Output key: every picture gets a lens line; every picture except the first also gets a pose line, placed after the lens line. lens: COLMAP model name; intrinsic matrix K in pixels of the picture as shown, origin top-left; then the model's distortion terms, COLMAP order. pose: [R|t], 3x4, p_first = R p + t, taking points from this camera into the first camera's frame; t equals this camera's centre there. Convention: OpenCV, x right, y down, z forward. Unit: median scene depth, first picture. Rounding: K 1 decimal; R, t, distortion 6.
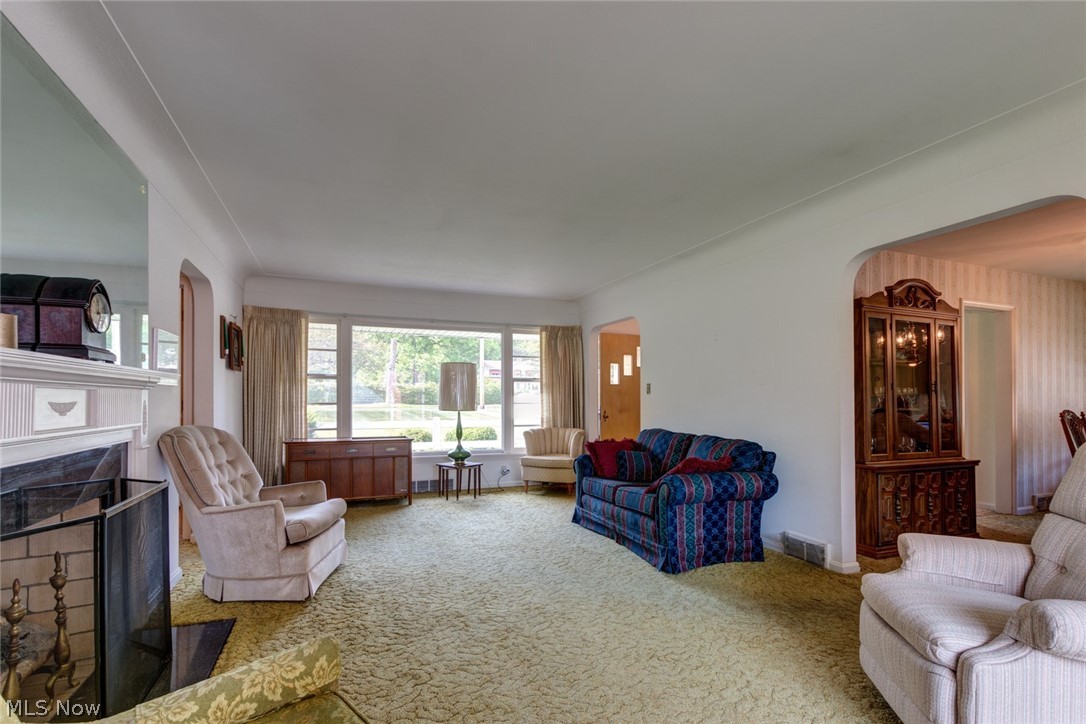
lens RADIAL K [[498.4, 0, 559.9], [0, 498.4, 396.7], [0, 0, 1]] dist [-0.000636, -0.000021]
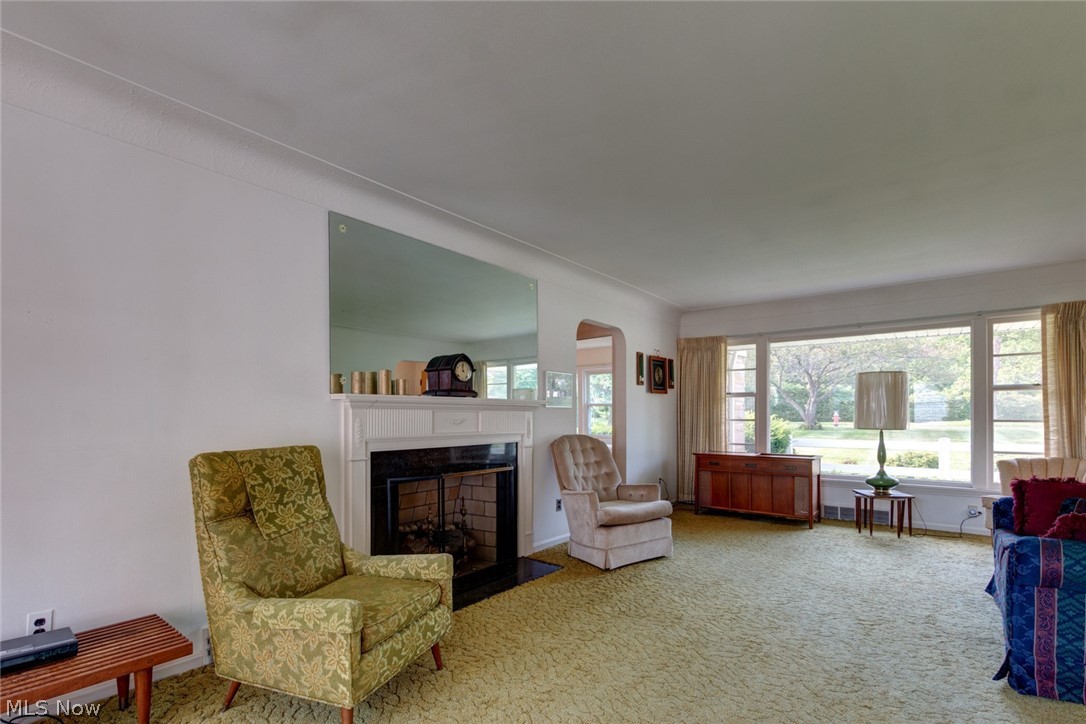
lens RADIAL K [[532.8, 0, 569.1], [0, 532.8, 414.5], [0, 0, 1]] dist [-0.001019, -0.000173]
pose [[0.505120, -0.004705, -0.863036, 0.320146], [0.008163, 0.999966, -0.000673, -0.000338], [0.863010, -0.006705, 0.505142, 0.103361]]
